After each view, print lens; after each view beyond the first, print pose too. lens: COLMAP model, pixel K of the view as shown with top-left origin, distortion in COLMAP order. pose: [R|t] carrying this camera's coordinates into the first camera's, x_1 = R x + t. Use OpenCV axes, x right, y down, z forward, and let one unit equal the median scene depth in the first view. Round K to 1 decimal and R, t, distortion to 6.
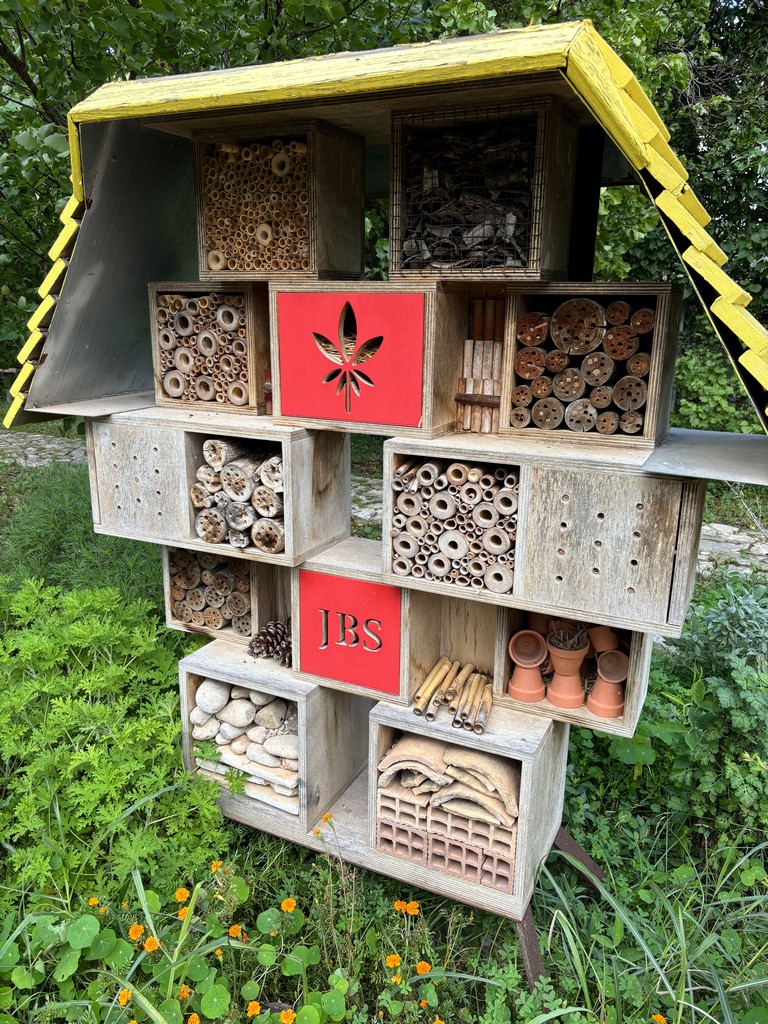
lens RADIAL K [[787.7, 0, 378.1], [0, 787.7, 513.4], [0, 0, 1]] dist [0.000121, -0.025478]
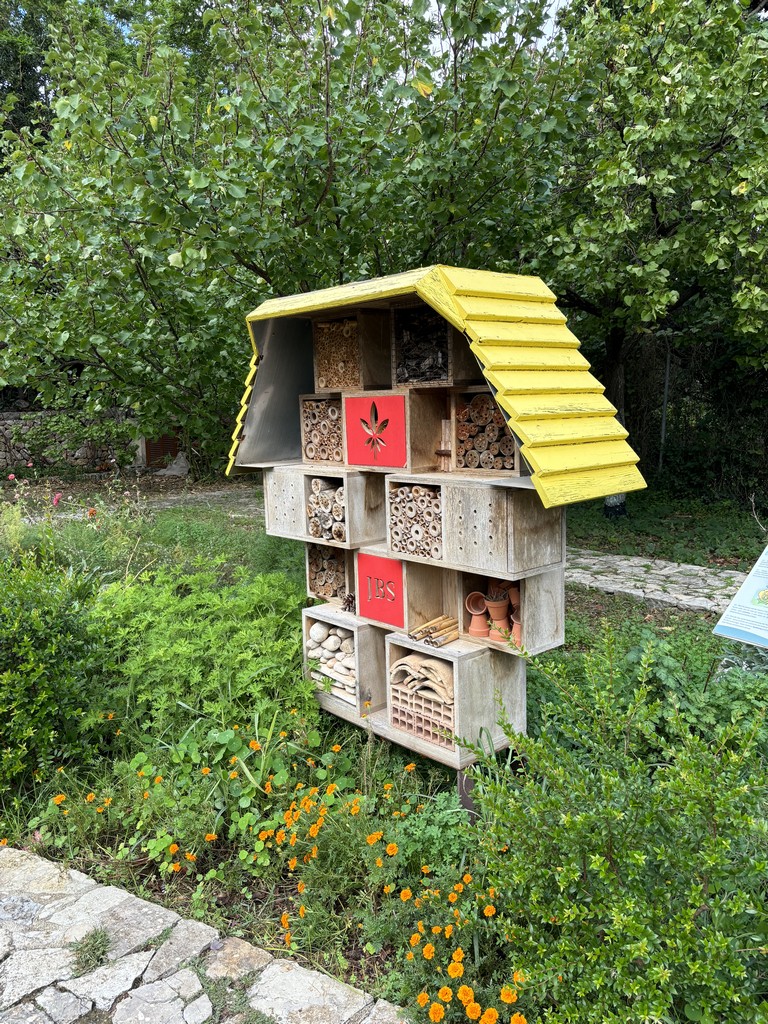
lens RADIAL K [[787.7, 0, 387.1], [0, 787.7, 511.1], [0, 0, 1]] dist [0.000121, -0.025478]
pose [[0.923730, 0.012301, -0.382846, 0.648732], [-0.061046, 0.991437, -0.115437, 0.183725], [0.378148, 0.130004, 0.916572, -0.602113]]
